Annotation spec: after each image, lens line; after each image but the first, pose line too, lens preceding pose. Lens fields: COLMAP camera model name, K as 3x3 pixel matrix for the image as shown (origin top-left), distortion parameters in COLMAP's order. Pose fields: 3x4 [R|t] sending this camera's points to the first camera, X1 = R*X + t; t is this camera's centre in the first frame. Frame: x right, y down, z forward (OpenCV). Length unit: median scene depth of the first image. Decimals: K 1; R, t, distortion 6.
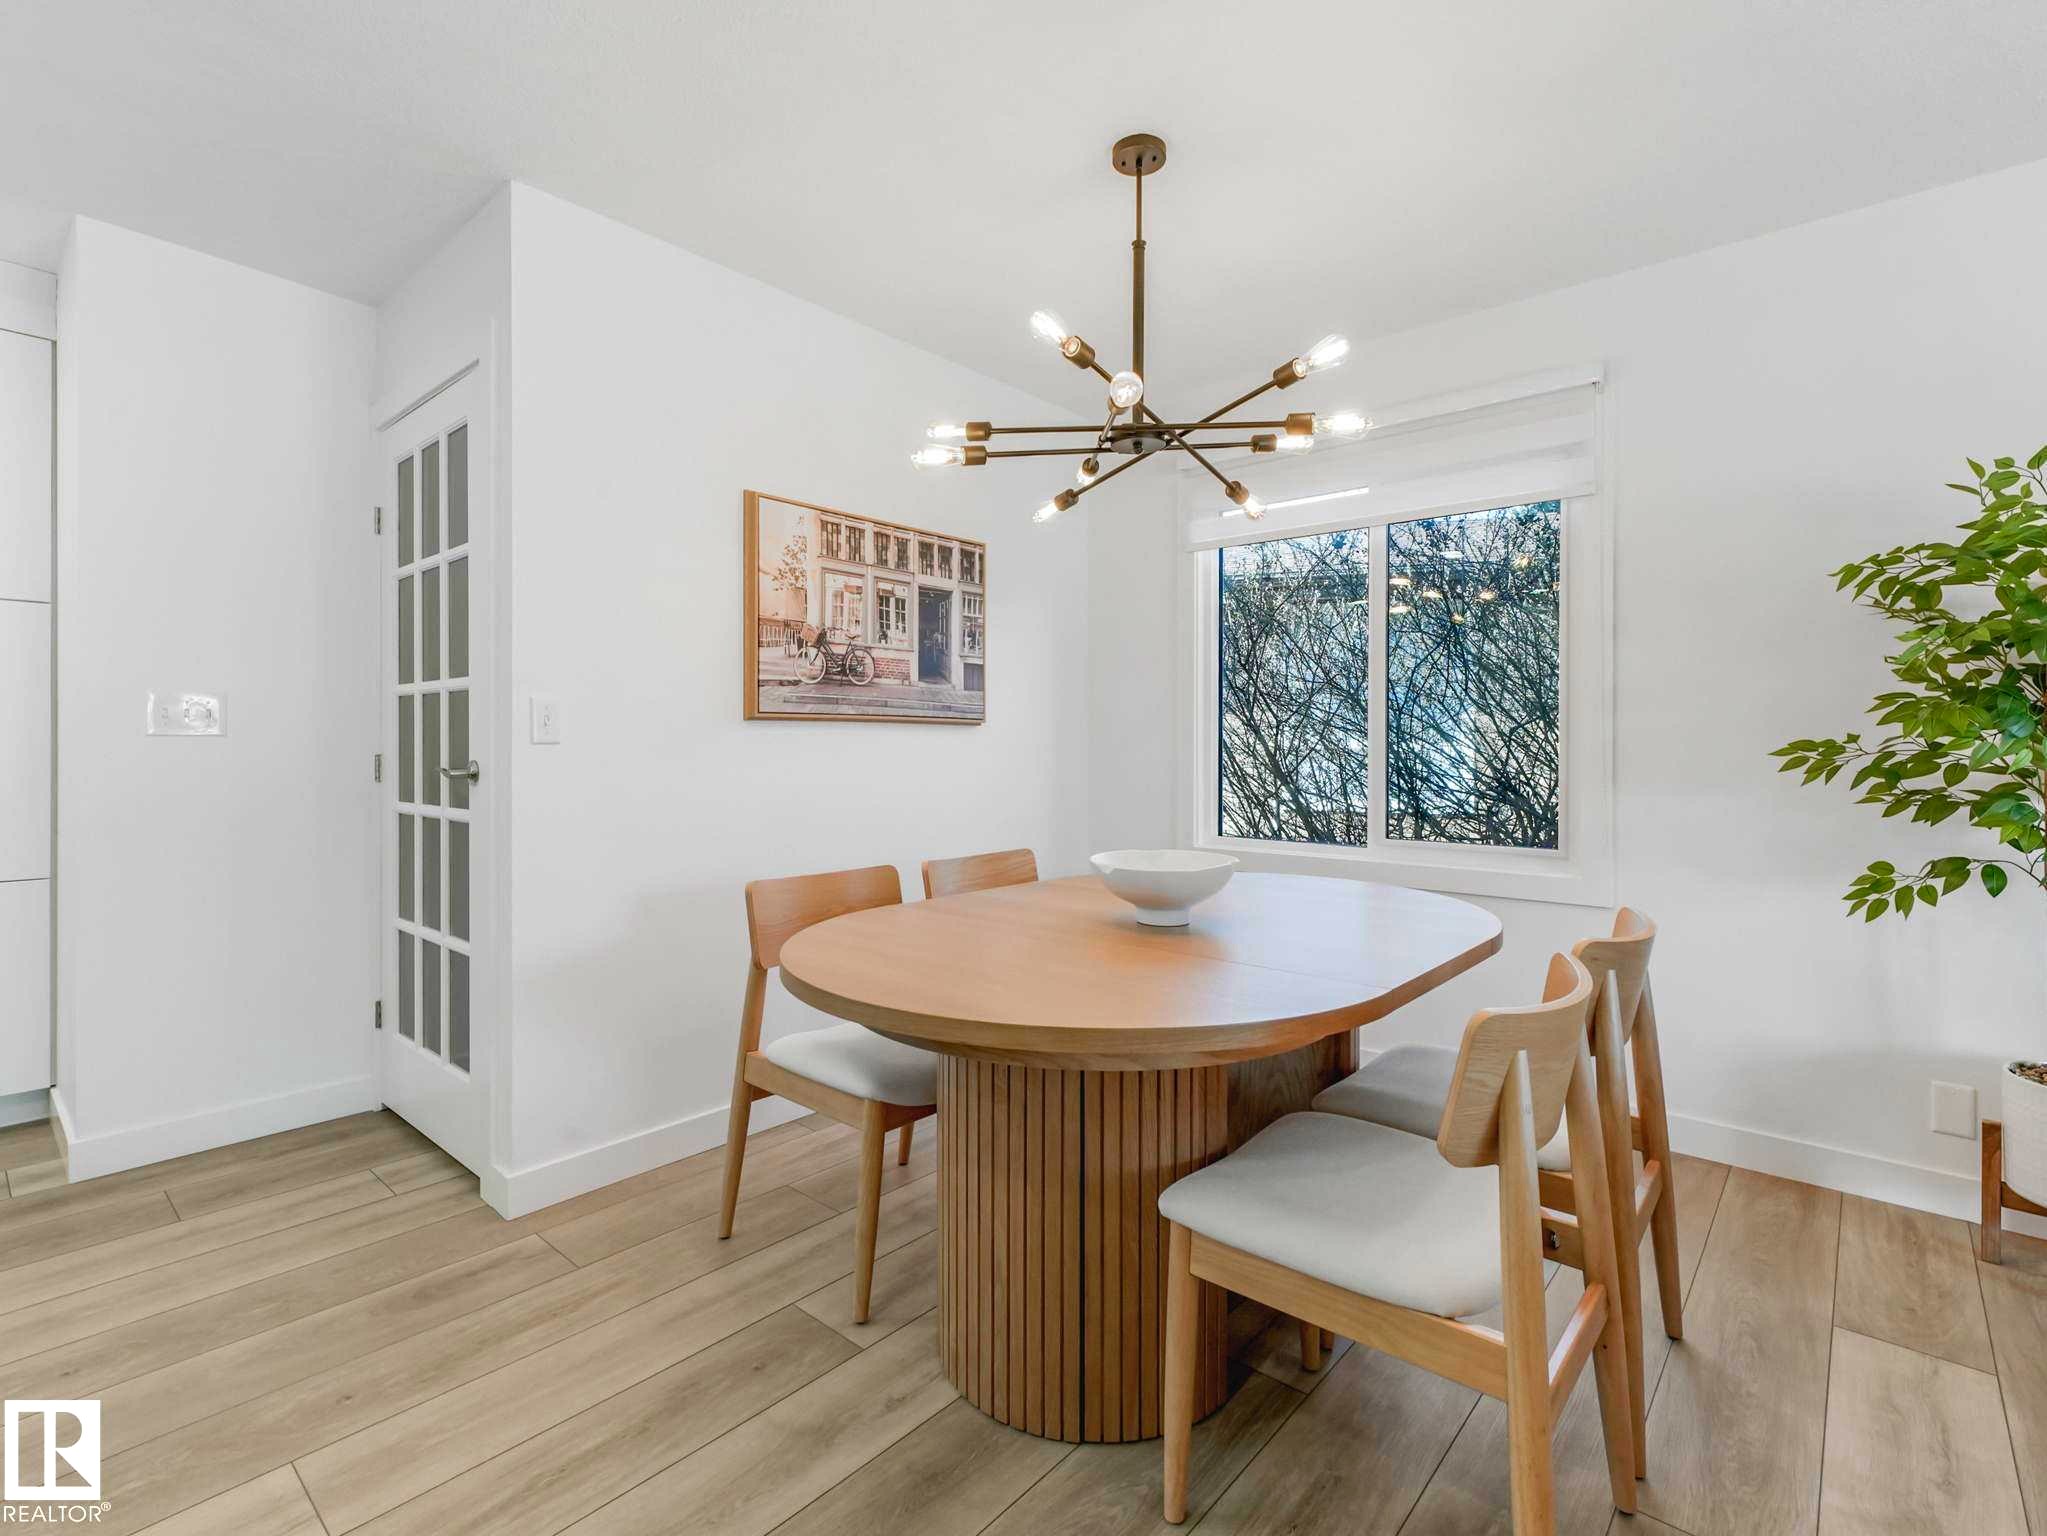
lens RADIAL K [[968.7, 0, 1013.3], [0, 968.7, 749.6], [0, 0, 1]] dist [0.002951, 0.000485]
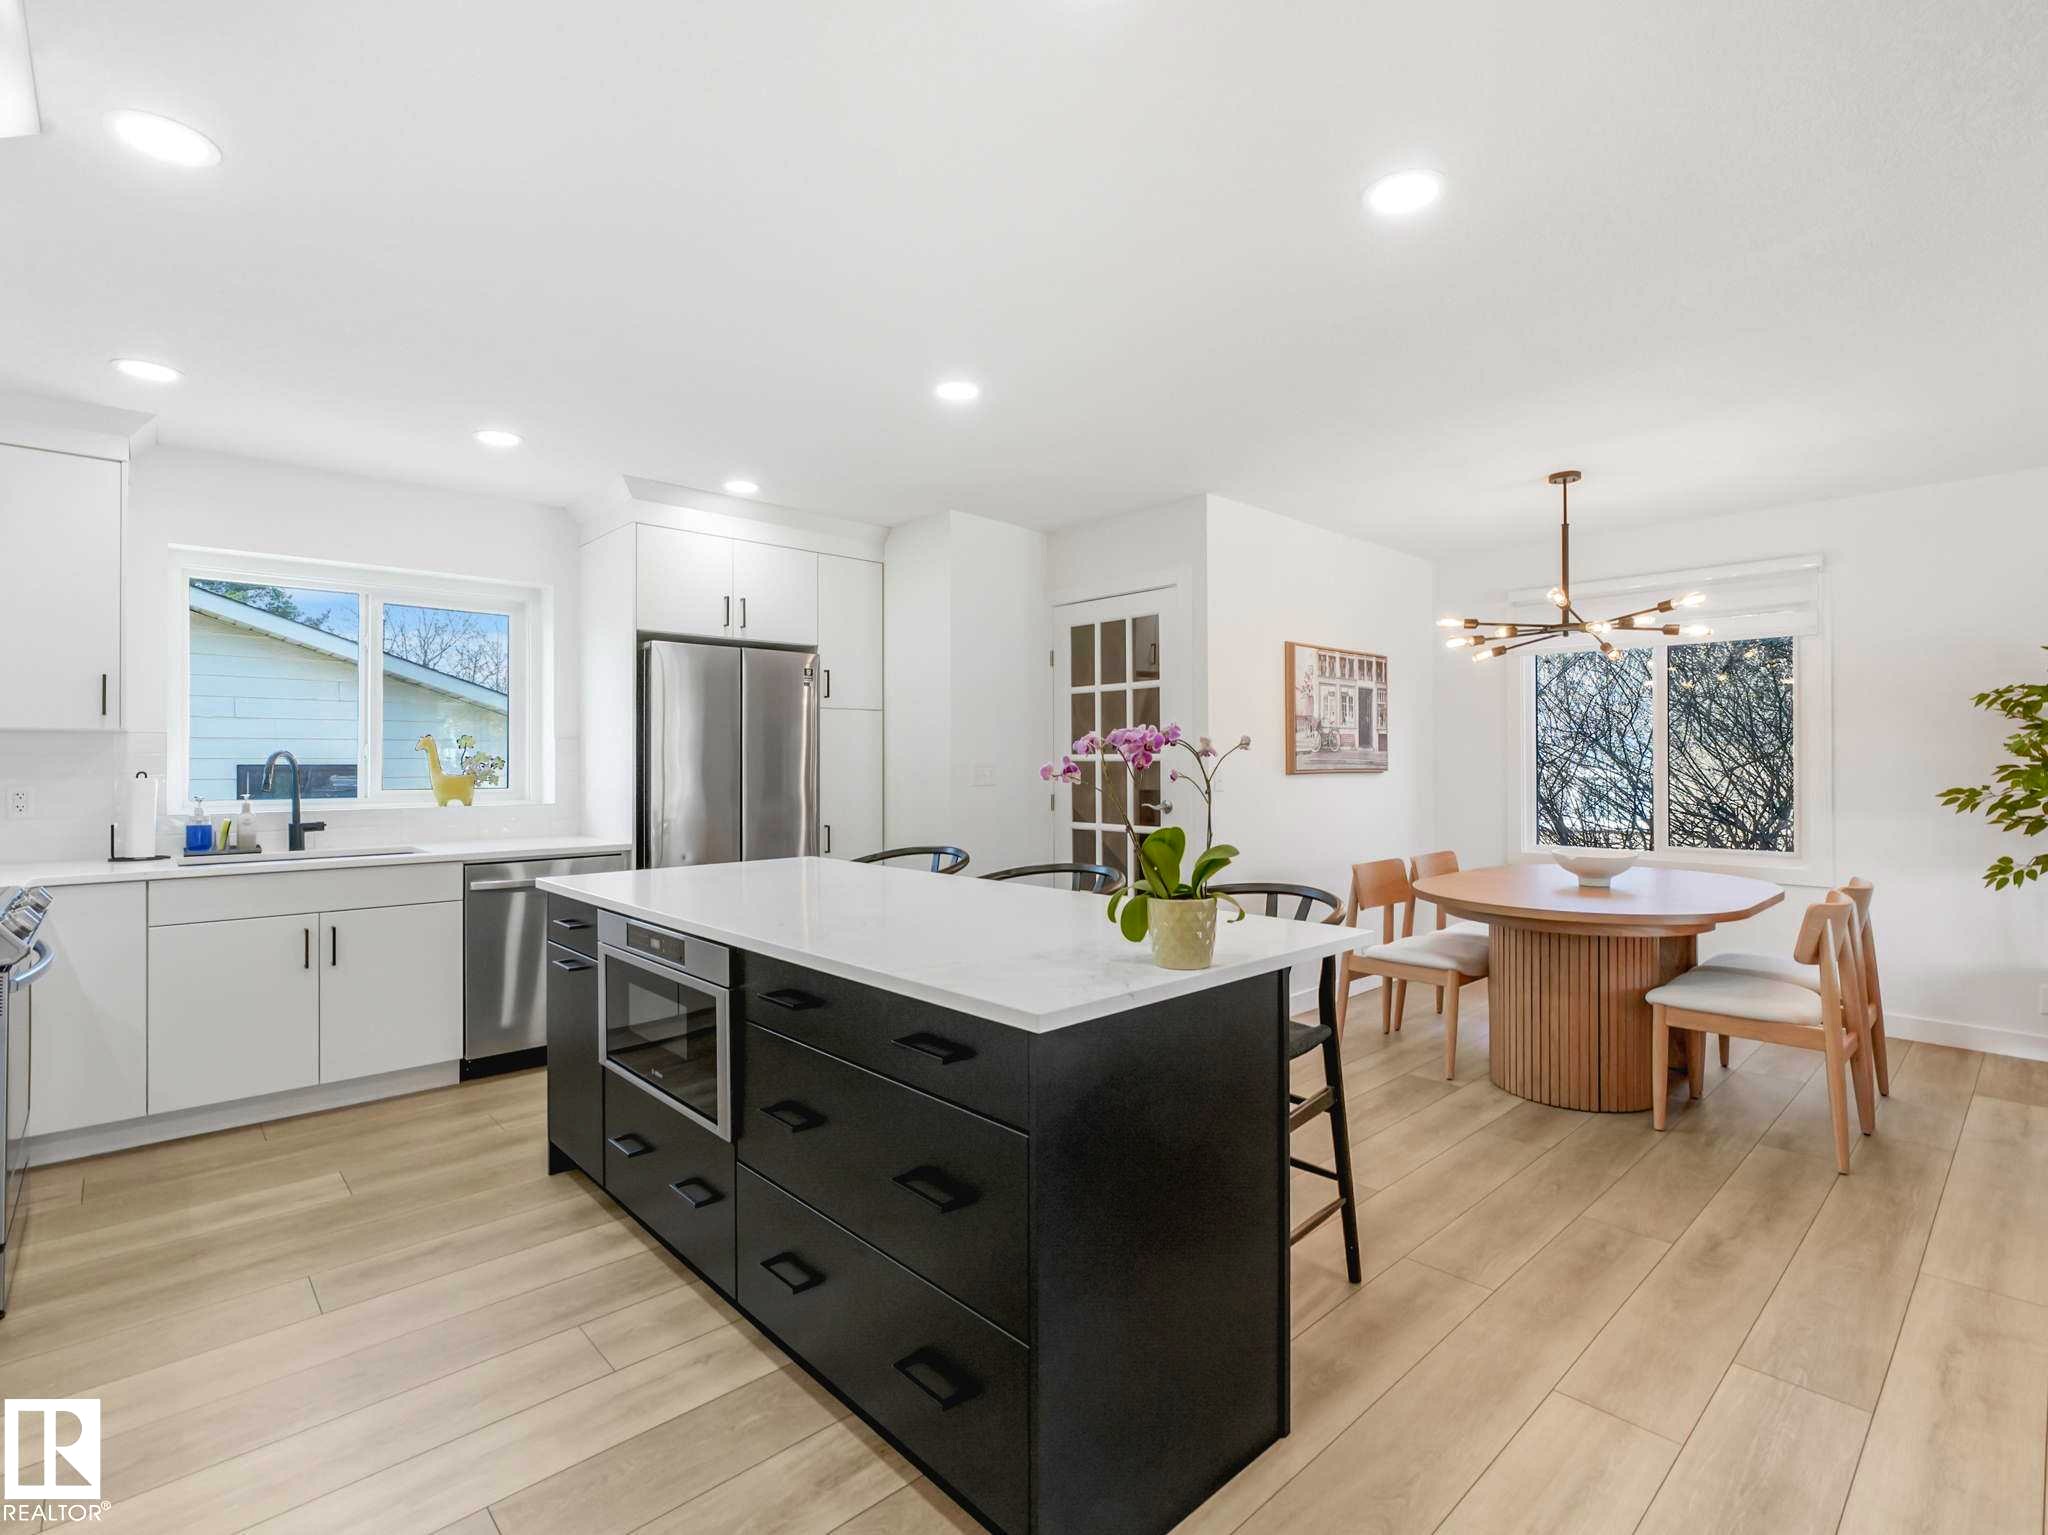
lens RADIAL K [[1011.5, 0, 980.4], [0, 1011.5, 760.4], [0, 0, 1]] dist [0.001675, 0.000839]
pose [[0.995139, -0.006027, -0.098296, -0.639970], [0.005627, 0.999975, -0.004341, -0.051278], [0.098319, 0.003766, 0.995148, -0.838076]]
